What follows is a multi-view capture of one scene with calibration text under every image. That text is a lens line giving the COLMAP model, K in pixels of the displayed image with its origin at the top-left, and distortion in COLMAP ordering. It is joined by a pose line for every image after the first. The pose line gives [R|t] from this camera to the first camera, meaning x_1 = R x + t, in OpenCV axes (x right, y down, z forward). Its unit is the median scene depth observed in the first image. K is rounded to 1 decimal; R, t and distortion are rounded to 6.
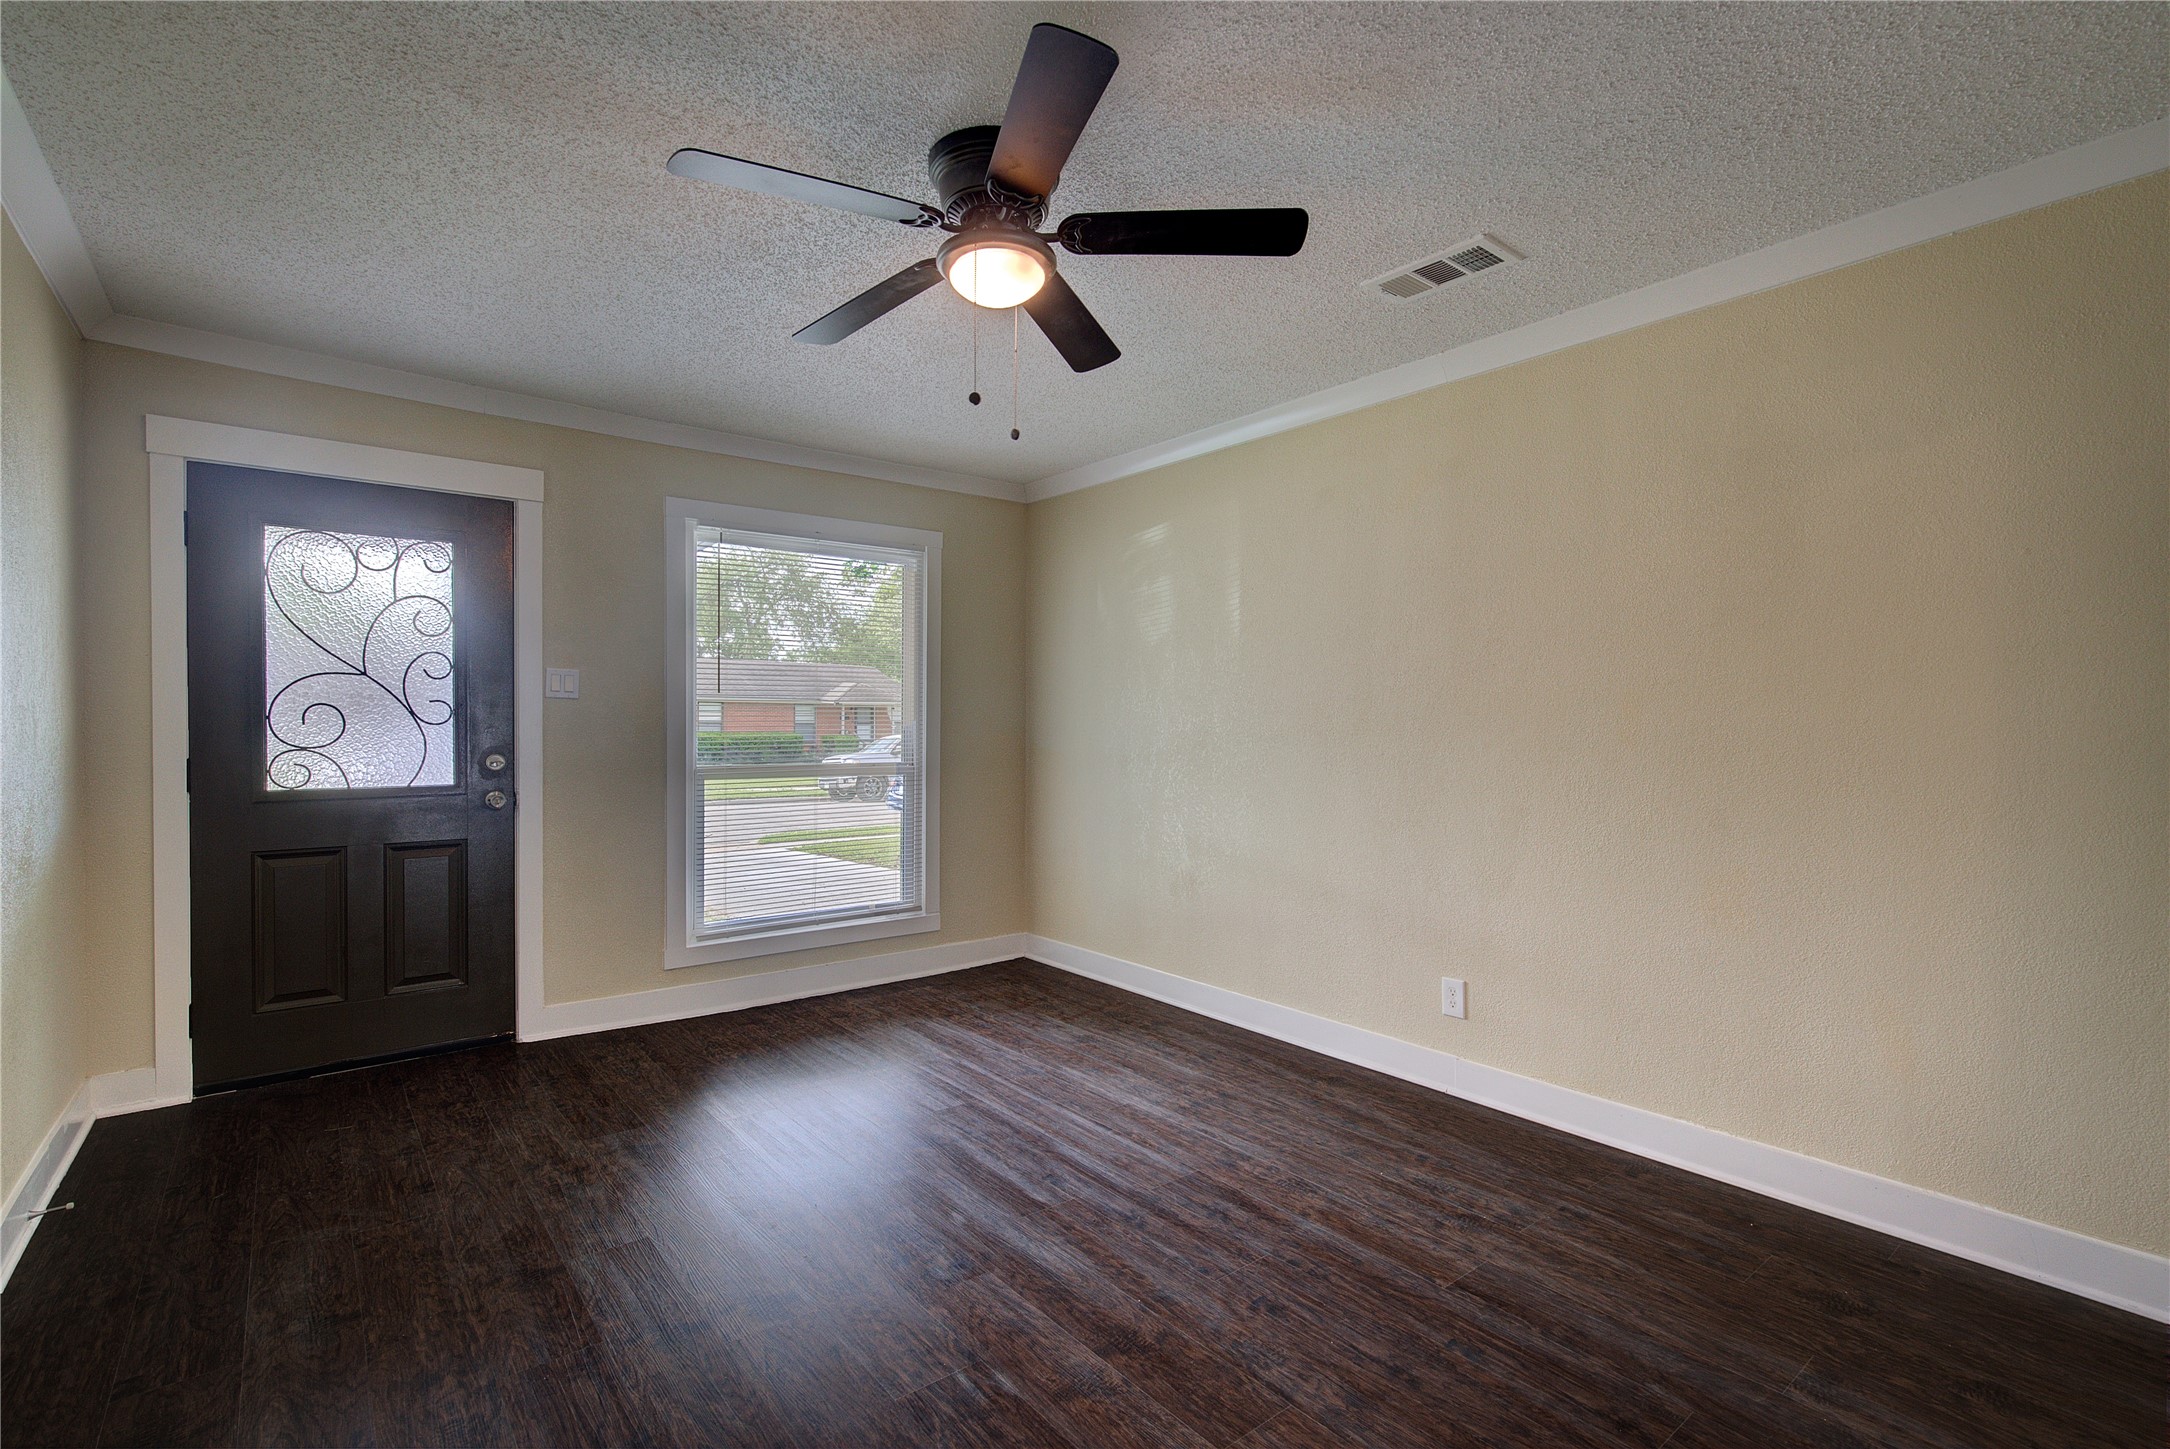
lens RADIAL K [[989.3, 0, 1089.8], [0, 989.3, 730.1], [0, 0, 1]] dist [-0.001031, 0.001640]
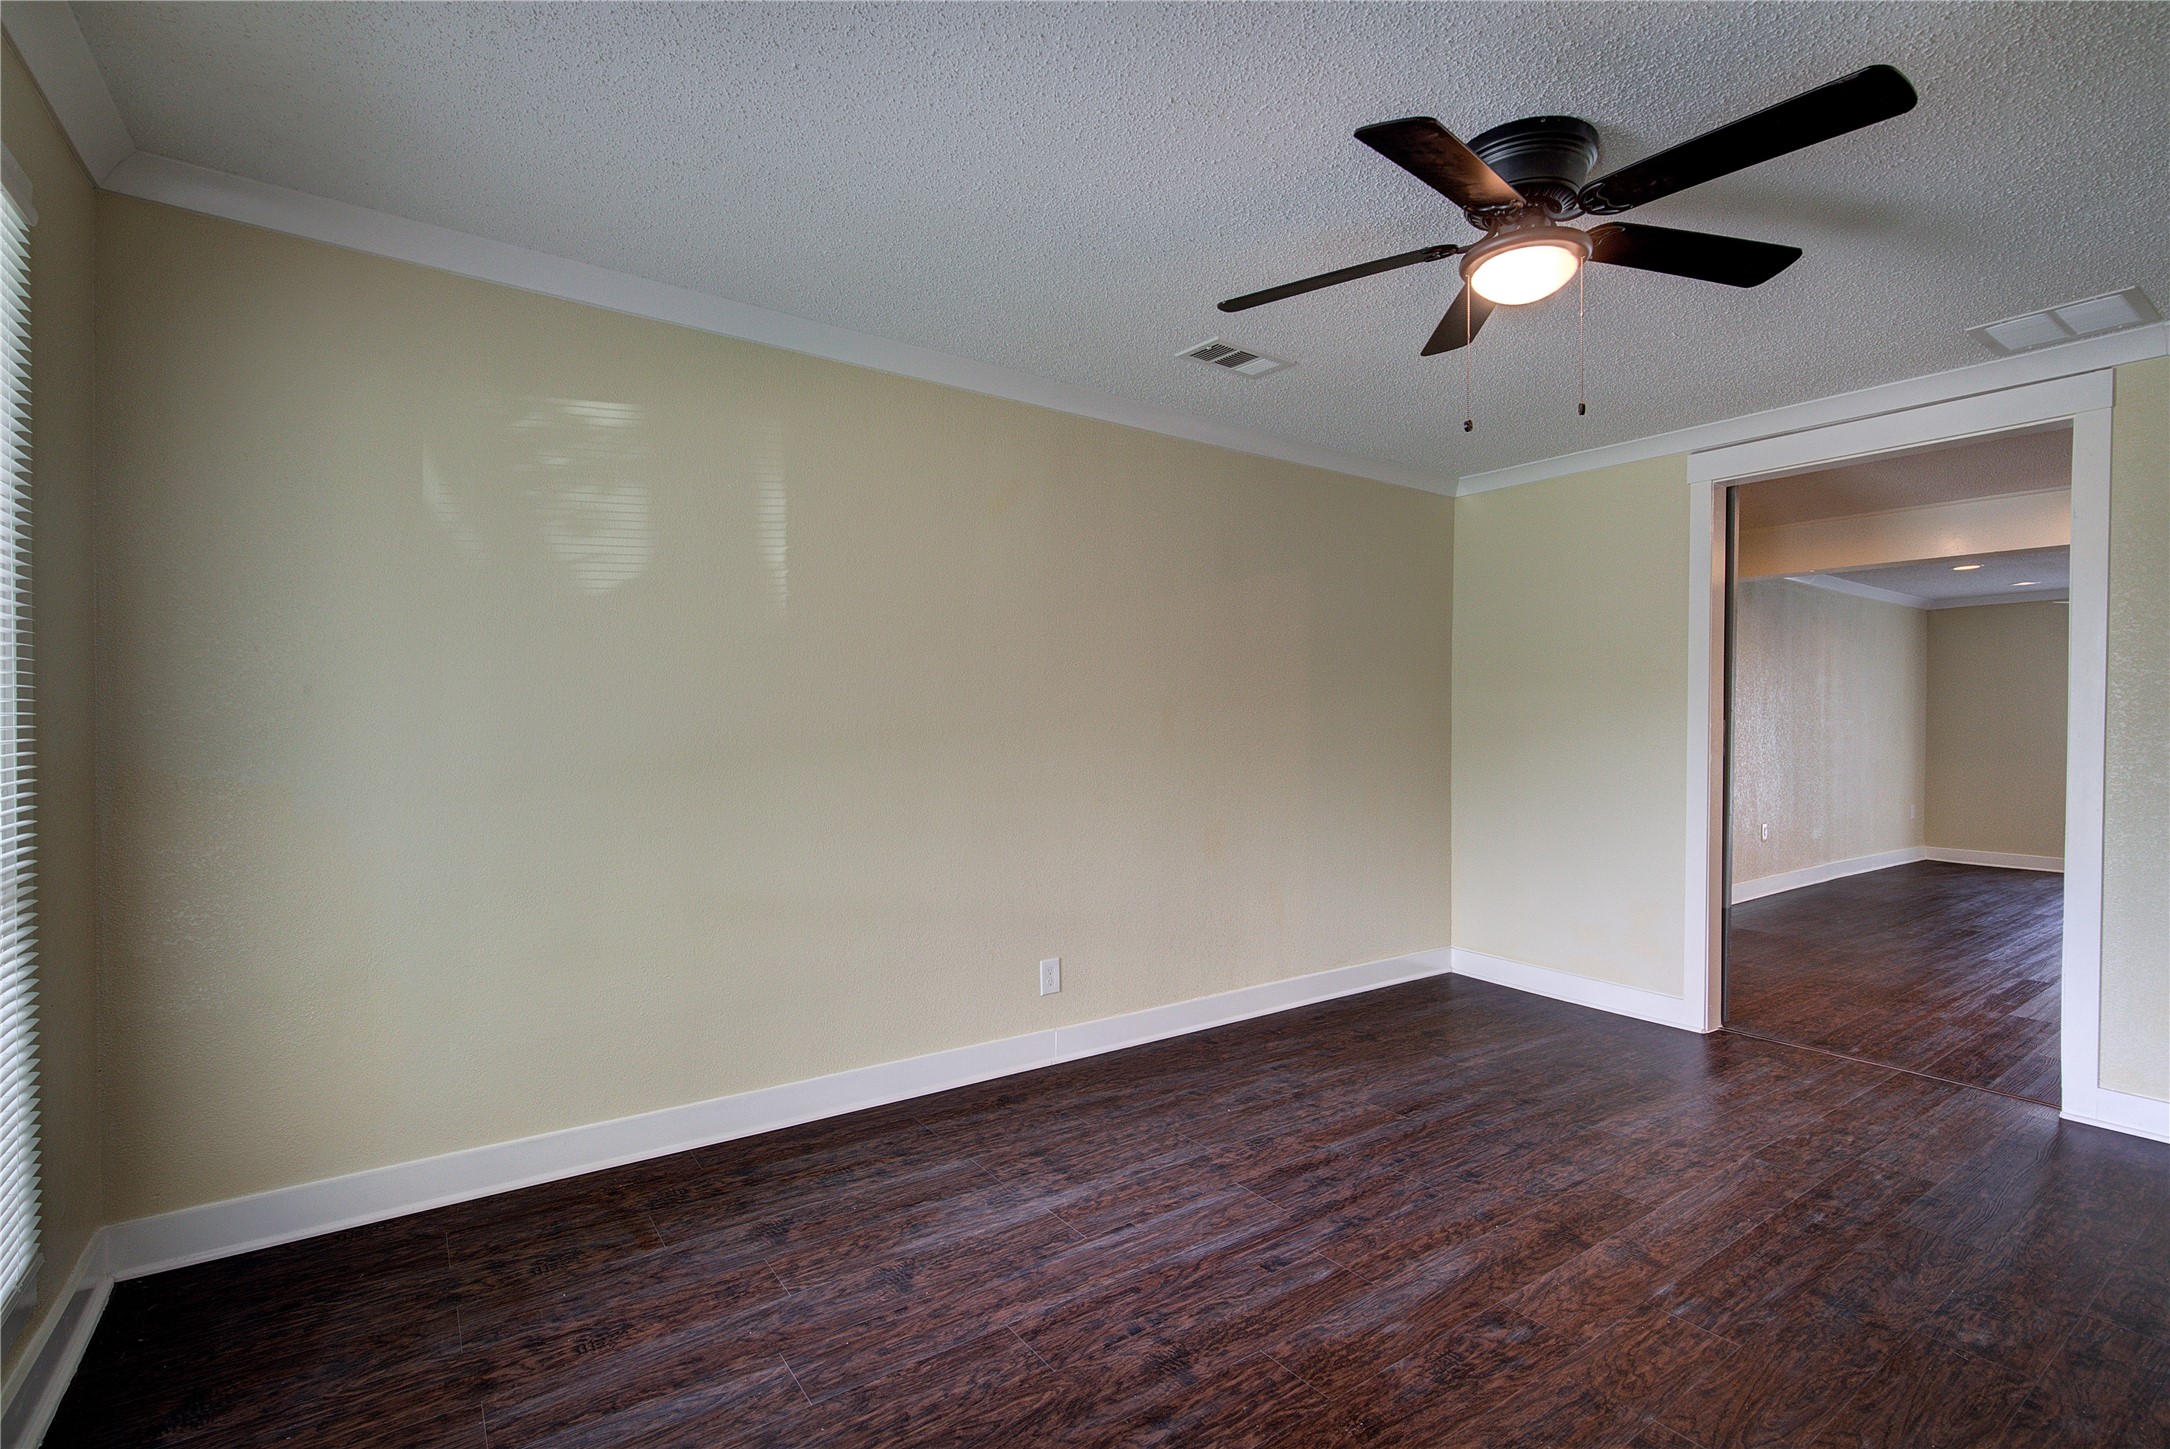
lens RADIAL K [[989.3, 0, 1088.6], [0, 989.3, 733.5], [0, 0, 1]] dist [-0.001031, 0.001640]
pose [[0.057809, -0.009339, 0.998284, -0.800744], [-0.000448, 0.999956, 0.009381, -0.007826], [-0.998328, -0.000989, 0.057802, 1.001009]]
